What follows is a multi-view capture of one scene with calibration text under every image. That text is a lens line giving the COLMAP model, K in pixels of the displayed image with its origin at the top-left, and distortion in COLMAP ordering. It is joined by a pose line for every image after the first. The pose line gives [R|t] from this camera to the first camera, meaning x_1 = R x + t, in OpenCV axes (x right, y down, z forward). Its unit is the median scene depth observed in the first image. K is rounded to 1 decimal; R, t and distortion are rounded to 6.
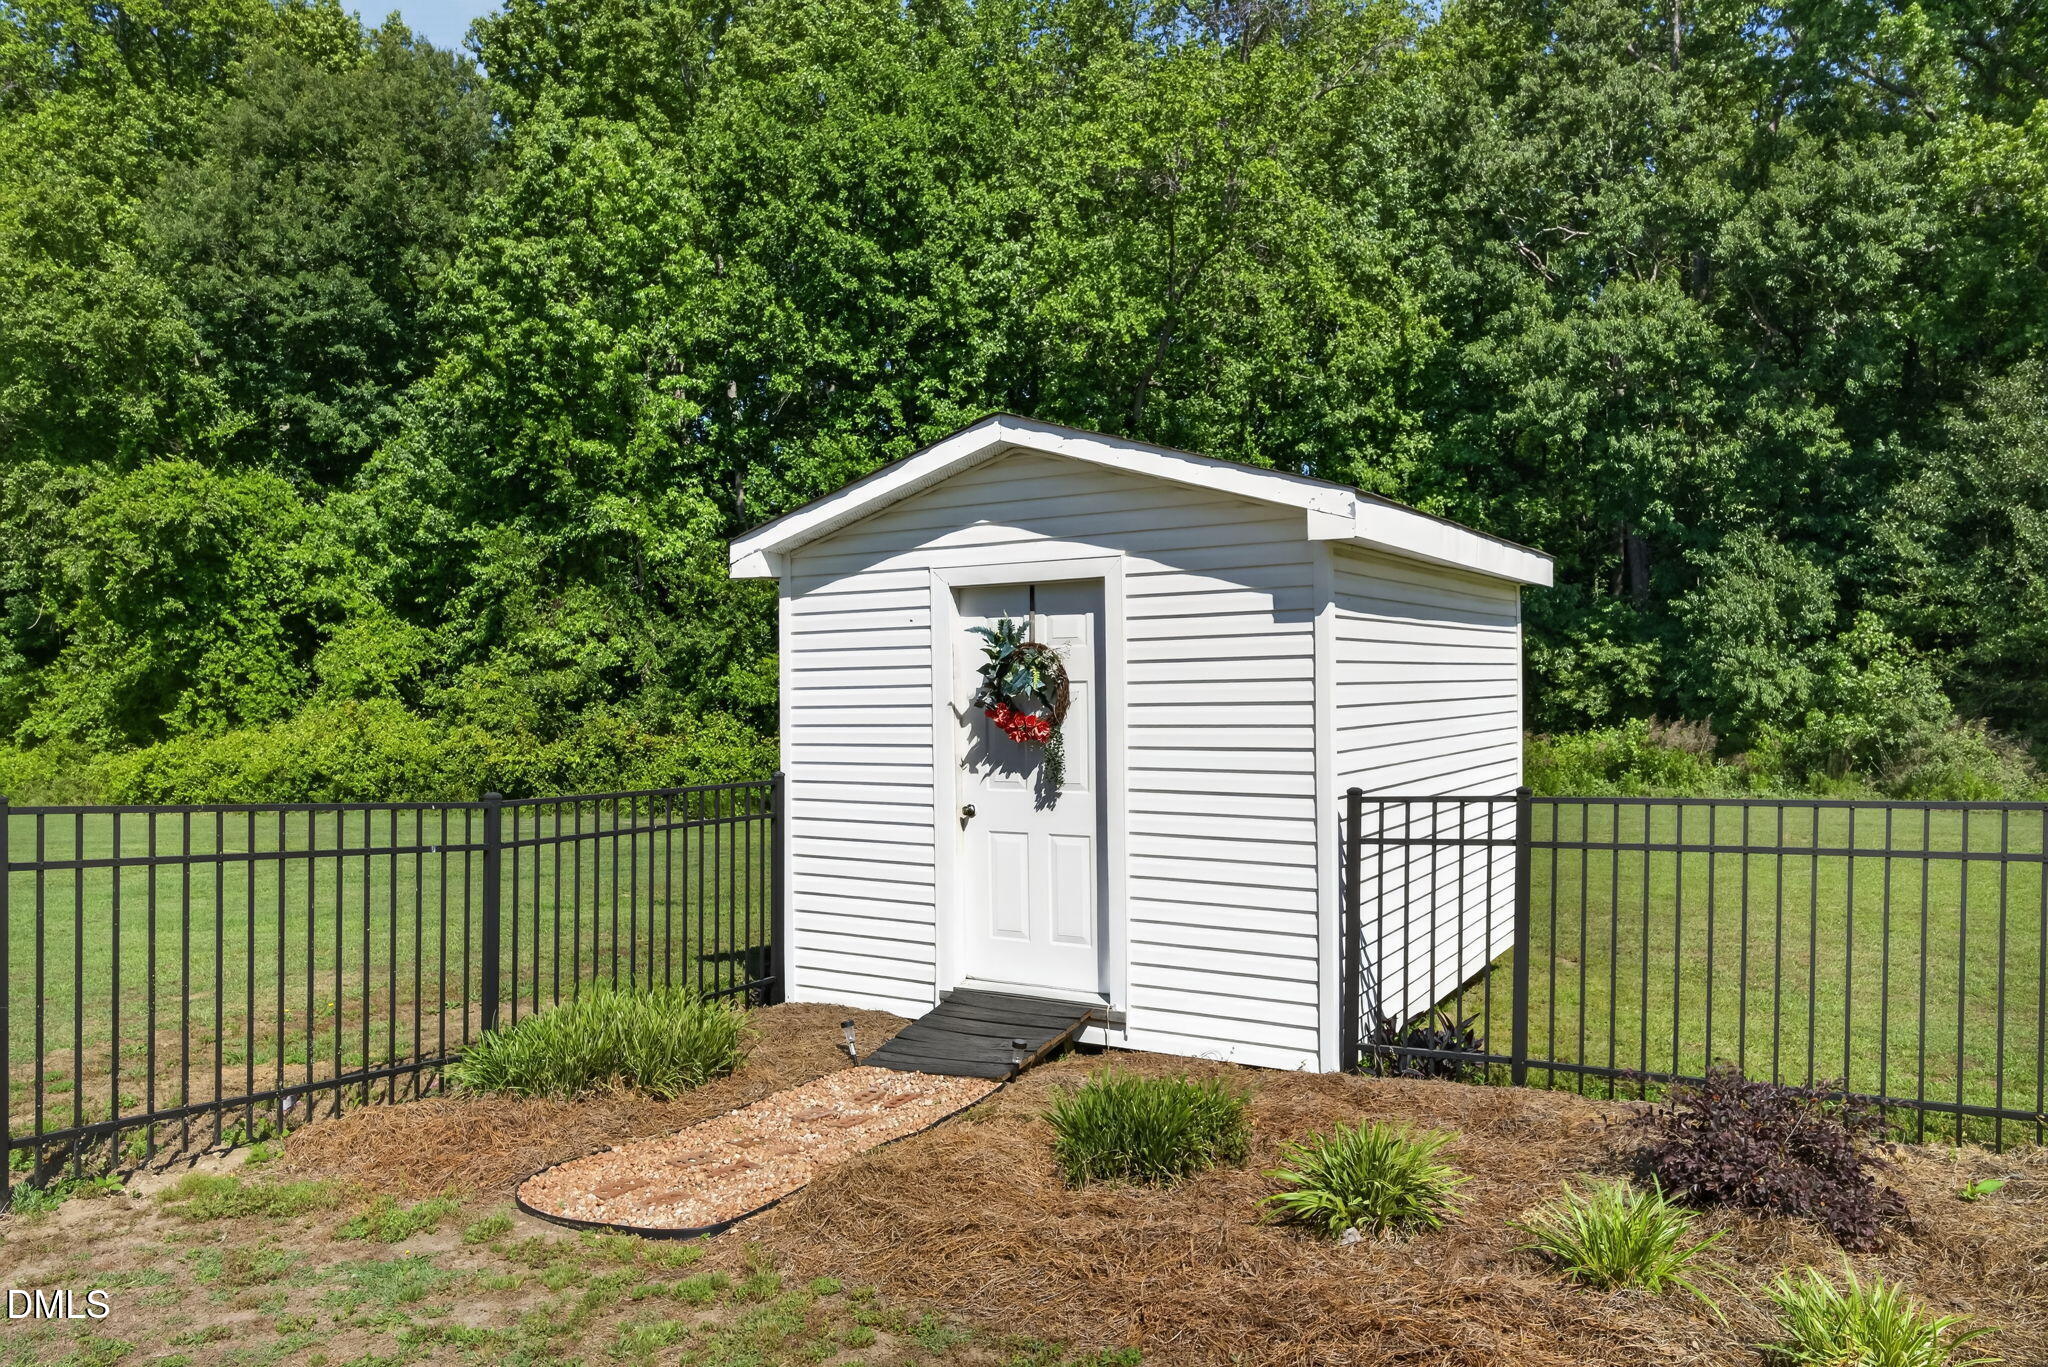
lens RADIAL K [[1411.8, 0, 1028.7], [0, 1411.8, 685.4], [0, 0, 1]] dist [0.003823, 0.004528]
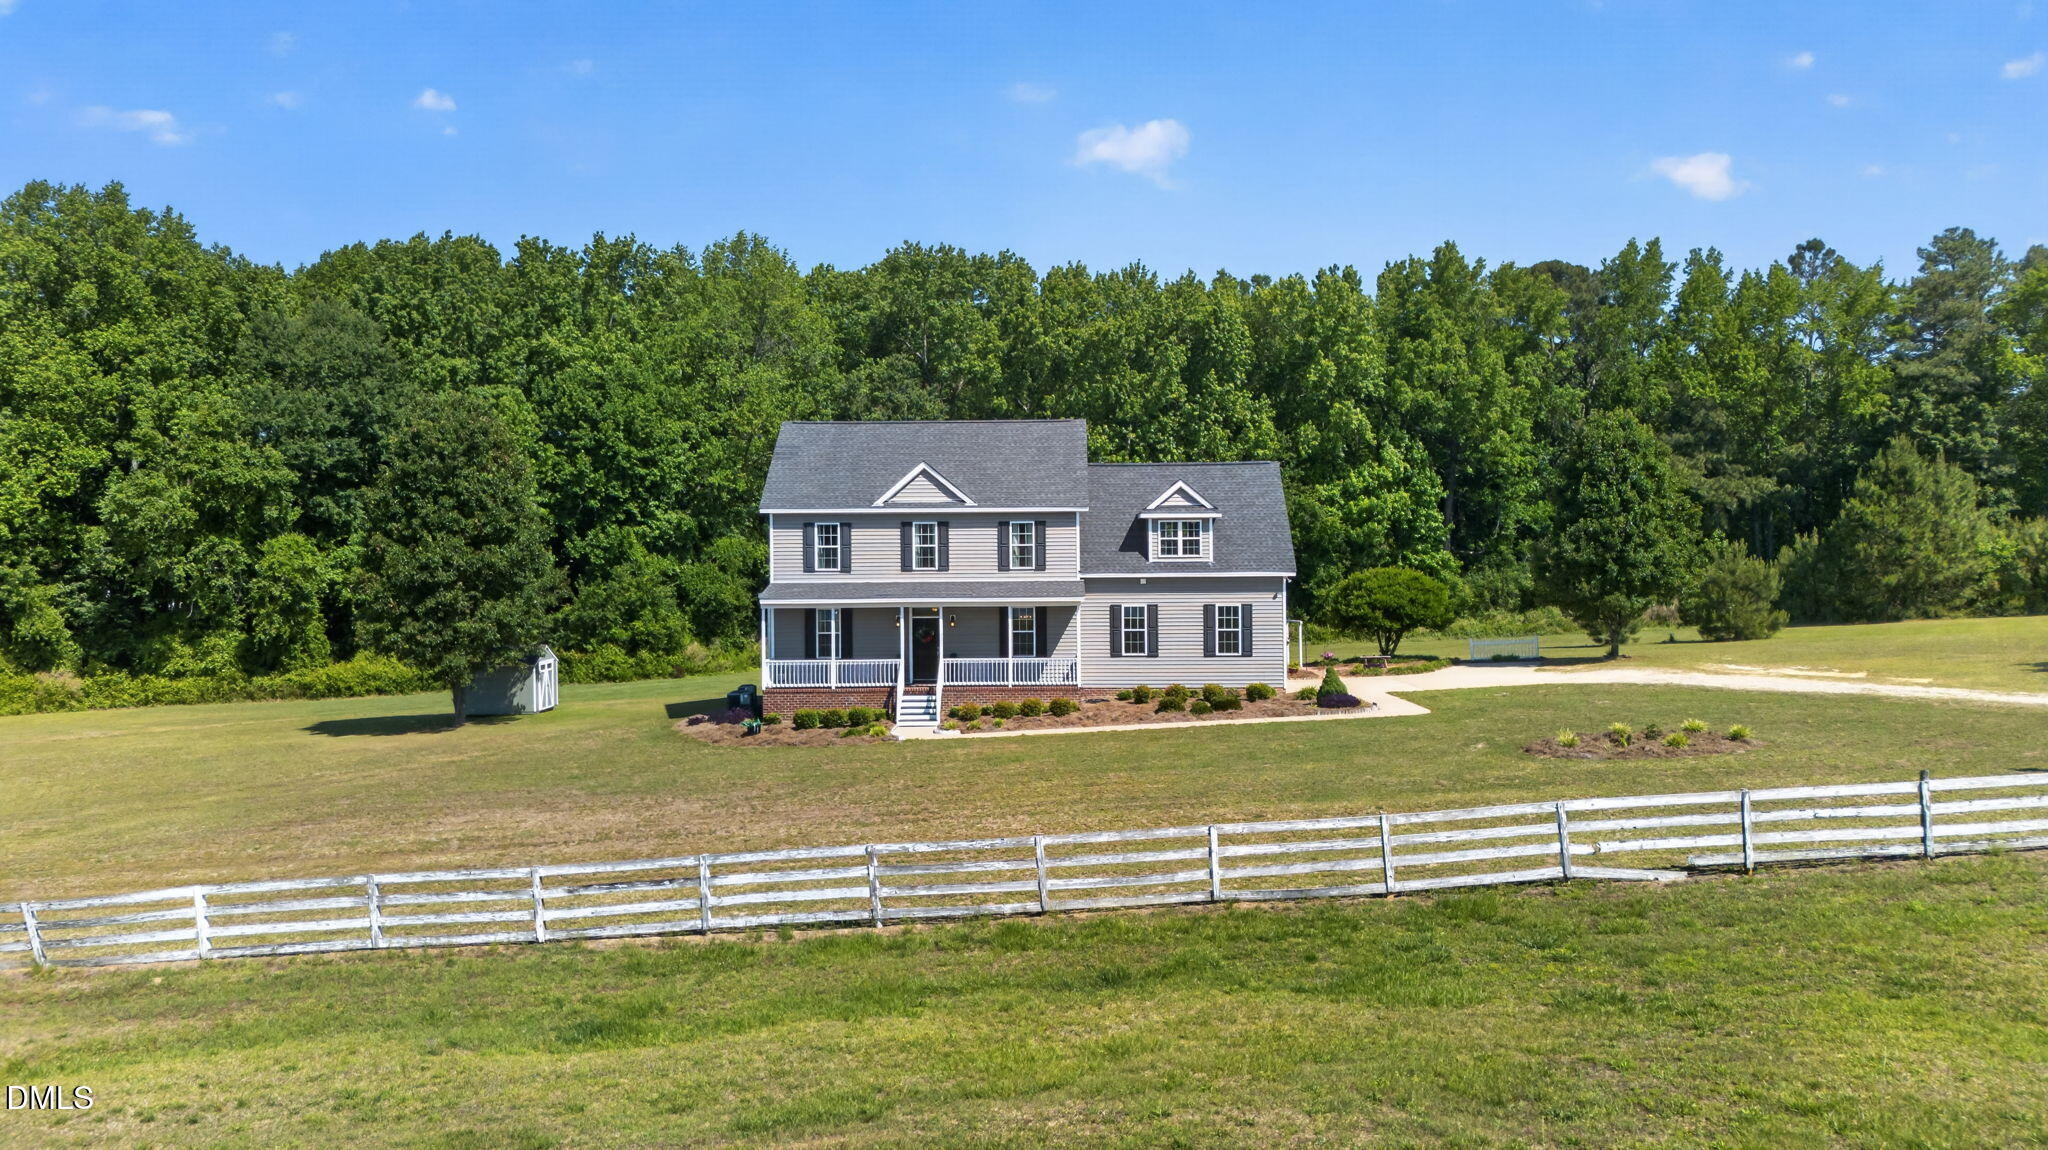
lens RADIAL K [[1428.2, 0, 1024.0], [0, 1428.2, 575.0], [0, 0, 1]] dist [0.081016, -0.111872]
pose [[0.866363, -0.022752, 0.498897, -0.742901], [0.024836, 0.999689, 0.002461, -0.080806], [-0.498797, 0.010258, 0.866658, -1.427332]]
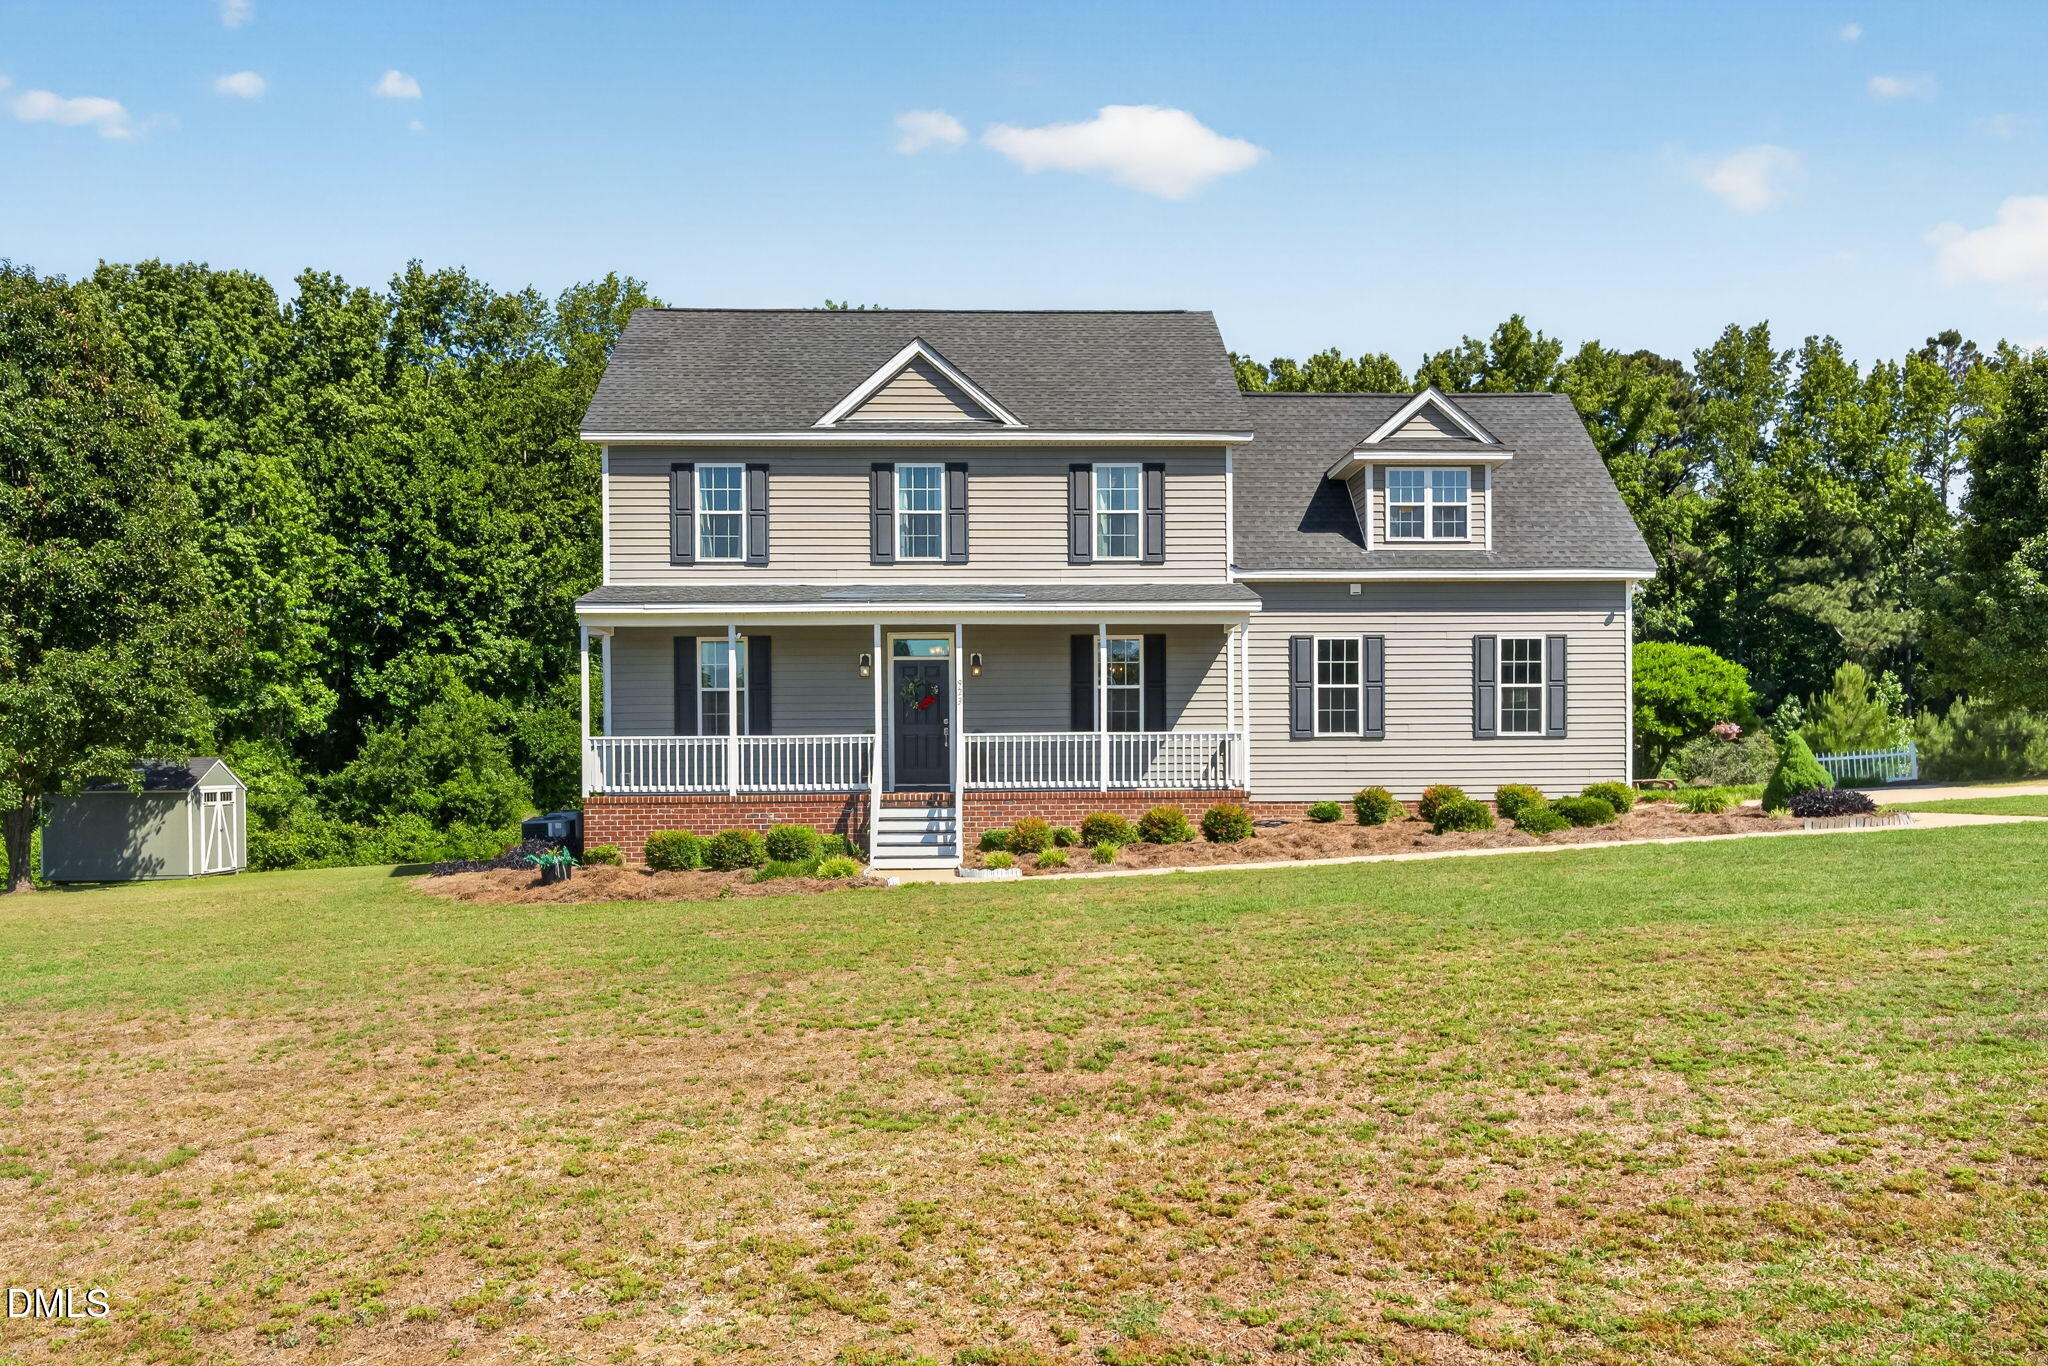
lens RADIAL K [[1520.0, 0, 1022.3], [0, 1520.0, 783.8], [0, 0, 1]] dist [-0.000899, 0.003143]
pose [[0.836006, -0.019652, 0.548369, -0.538461], [0.025542, 0.999669, -0.003114, 0.006052], [-0.548126, 0.016610, 0.836231, -0.920649]]
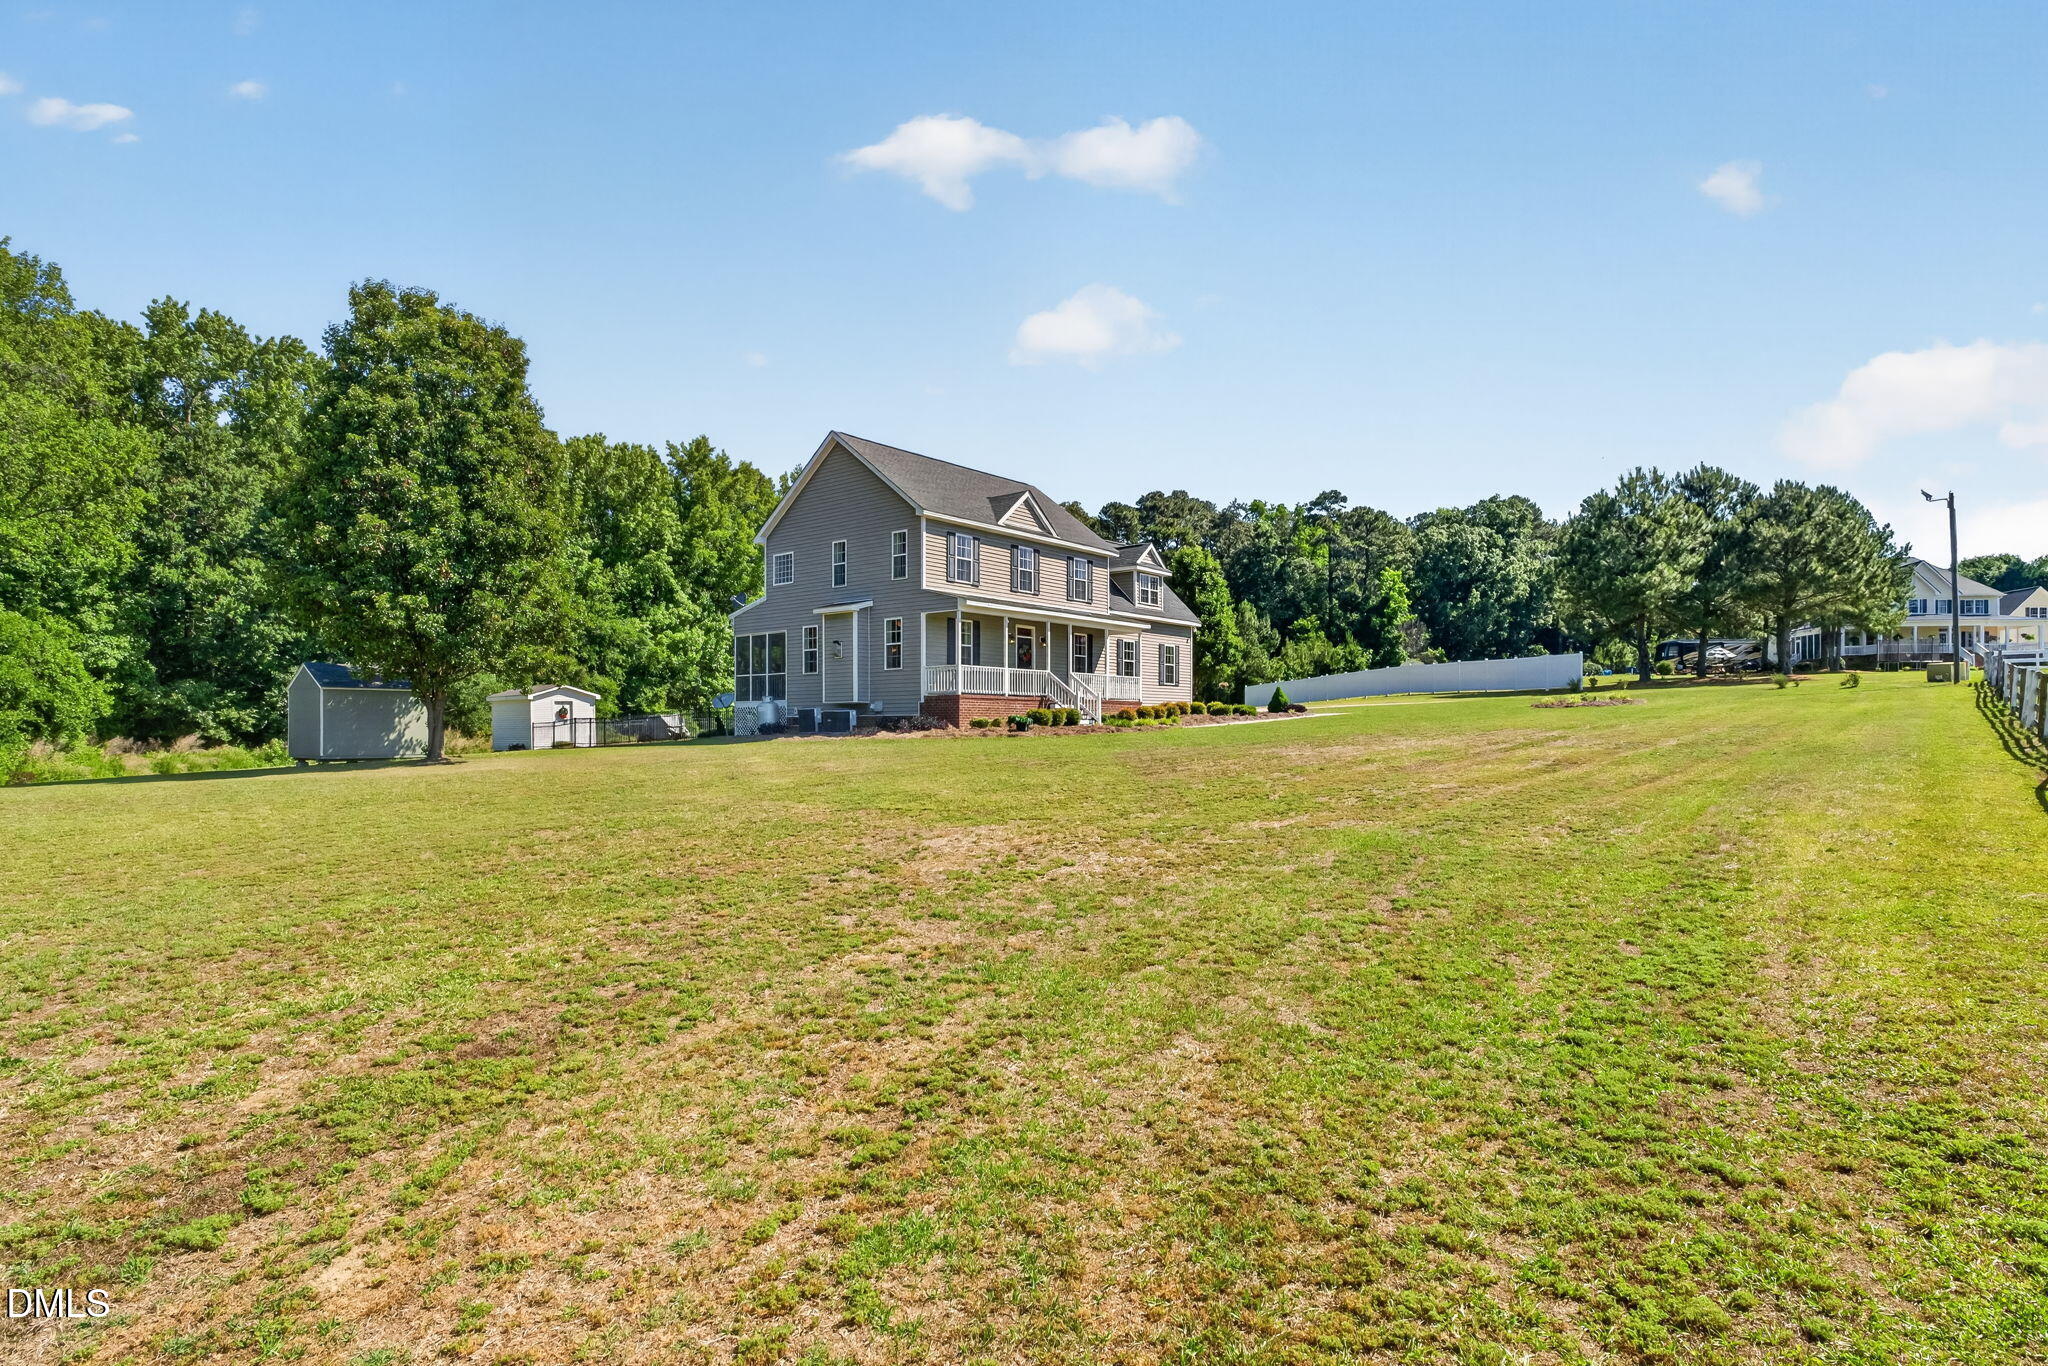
lens RADIAL K [[1110.4, 0, 1022.8], [0, 1110.4, 737.8], [0, 0, 1]] dist [-0.001591, -0.000049]
pose [[0.146436, -0.009230, 0.989177, -1.179847], [0.022330, 0.999733, 0.006023, 0.033973], [-0.988968, 0.021206, 0.146603, -0.535598]]
